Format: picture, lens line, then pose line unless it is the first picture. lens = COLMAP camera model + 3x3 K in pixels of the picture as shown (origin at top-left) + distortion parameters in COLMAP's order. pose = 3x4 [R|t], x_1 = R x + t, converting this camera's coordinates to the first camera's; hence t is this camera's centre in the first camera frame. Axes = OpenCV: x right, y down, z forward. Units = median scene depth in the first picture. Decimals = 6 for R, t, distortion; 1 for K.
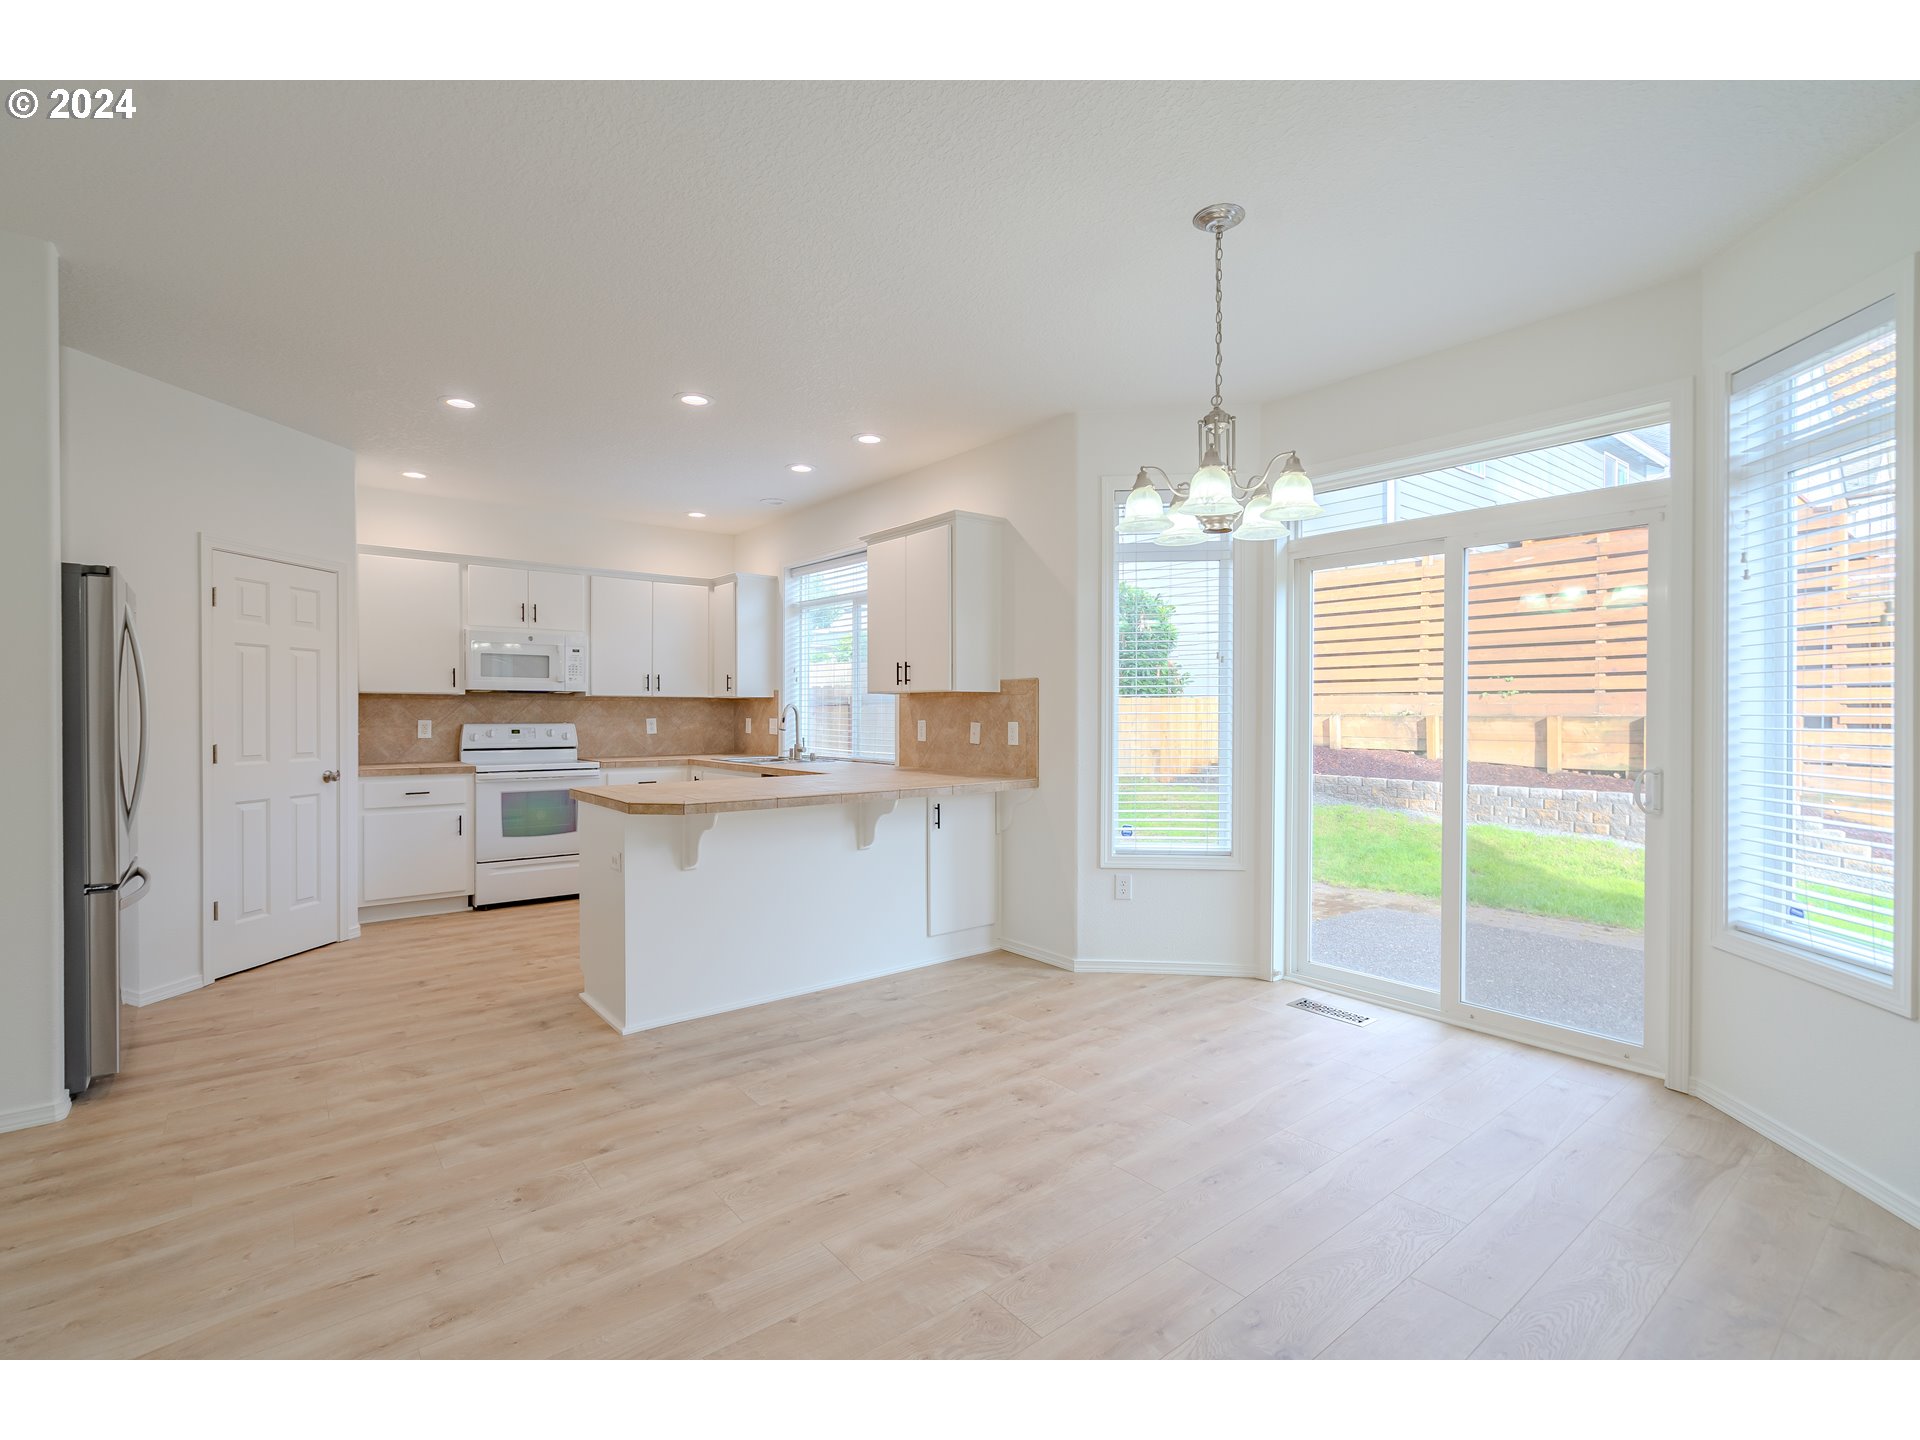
lens RADIAL K [[877.6, 0, 960.0], [0, 877.6, 720.0], [0, 0, 1]] dist [0.001258, 0.000283]
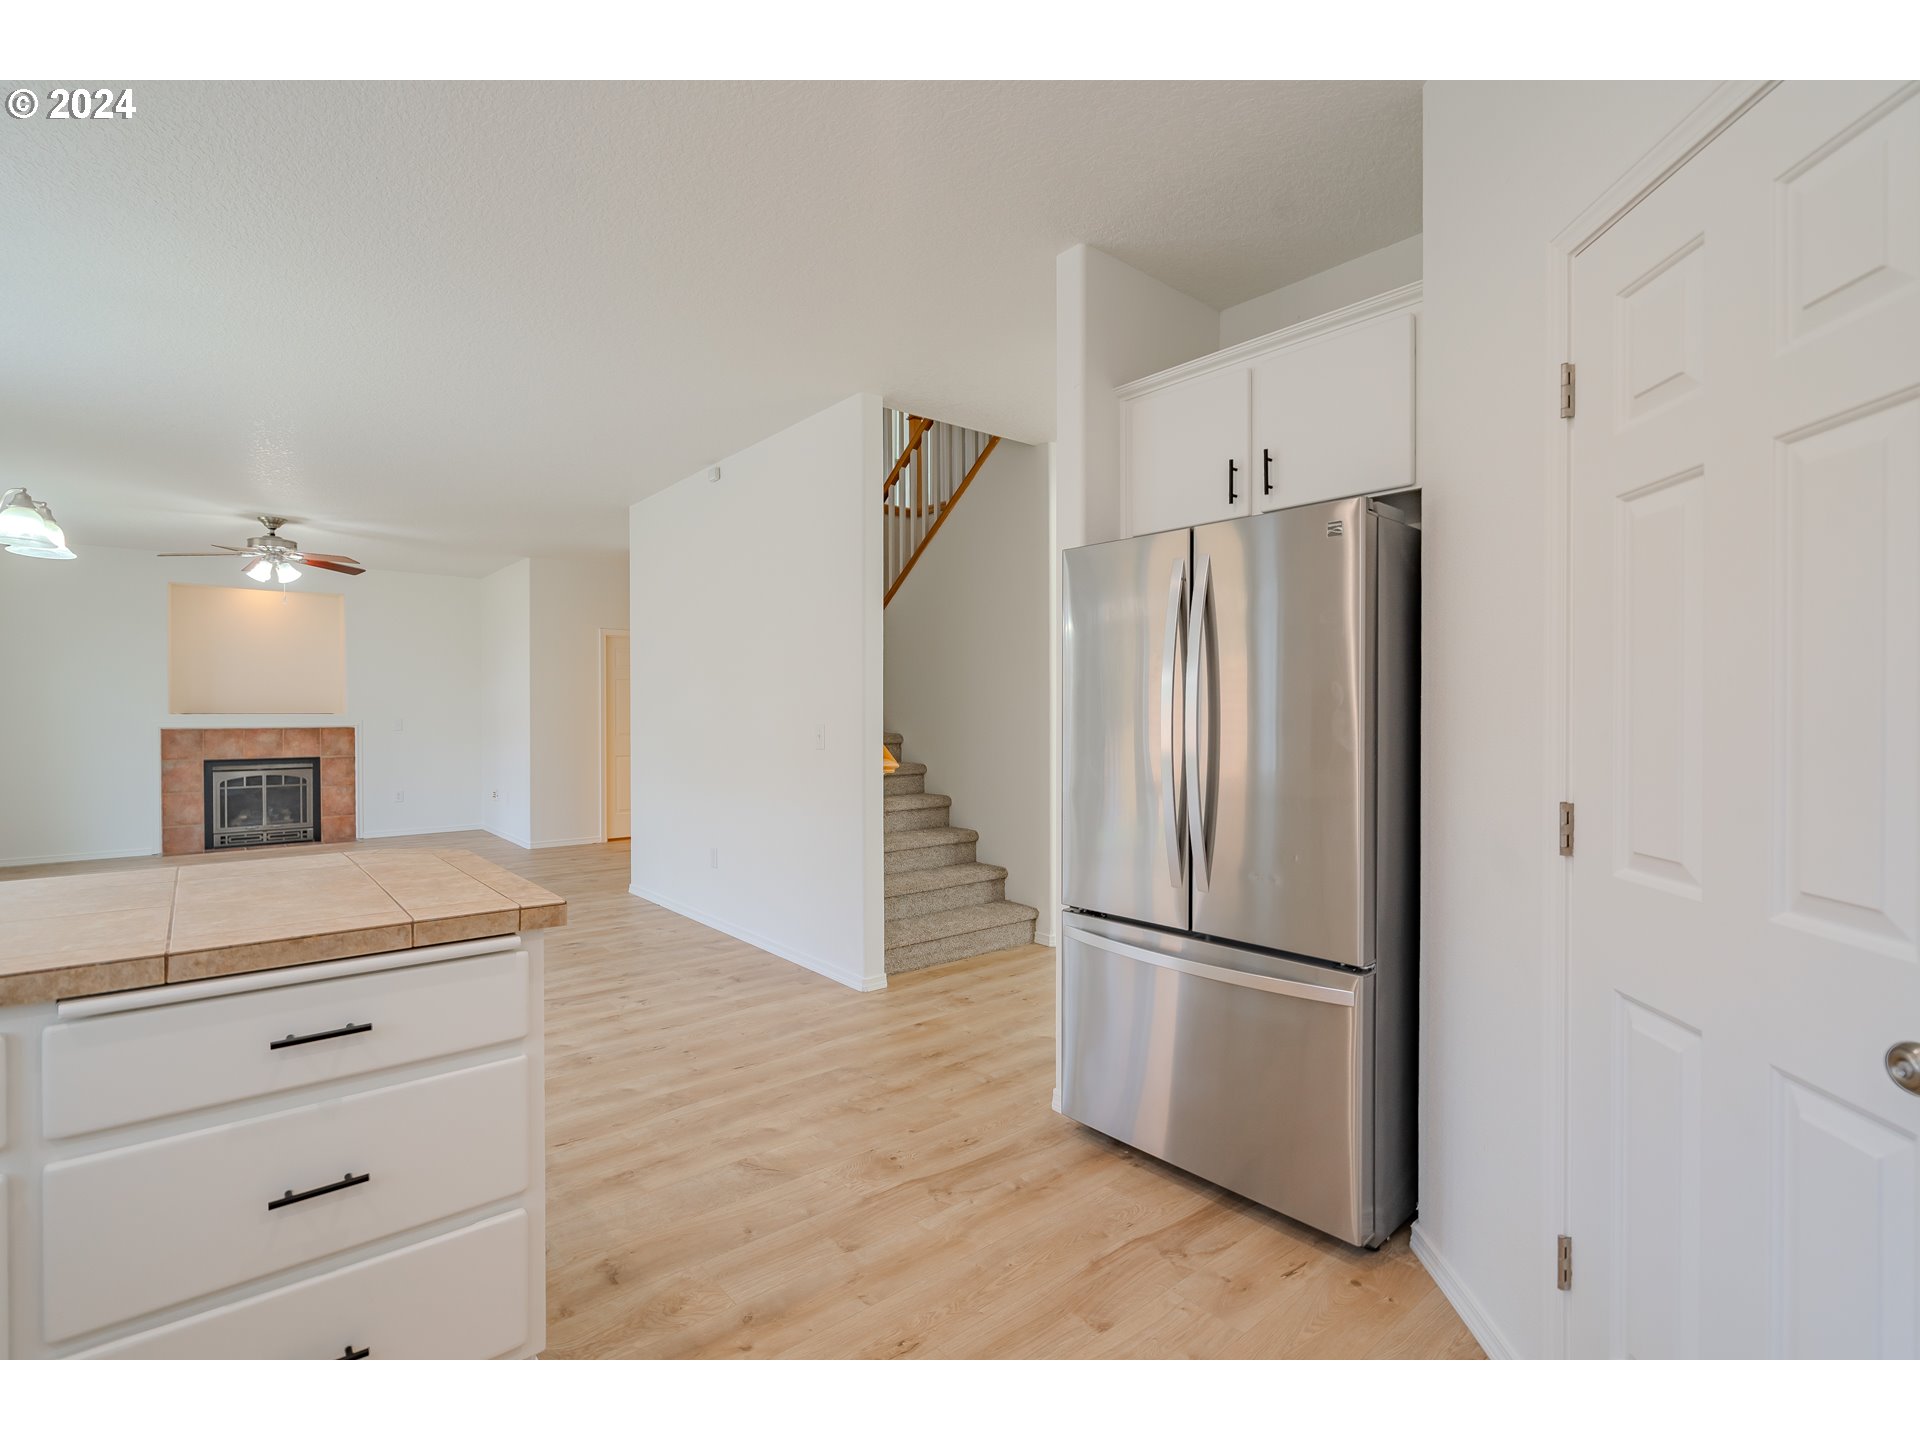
lens RADIAL K [[887.9, 0, 960.6], [0, 887.9, 725.8], [0, 0, 1]] dist [0.000387, 0.000212]
pose [[-0.999480, -0.000478, -0.032254, -0.884232], [-0.001161, 0.999775, 0.021161, -0.018401], [0.032236, 0.021187, -0.999256, 2.042645]]
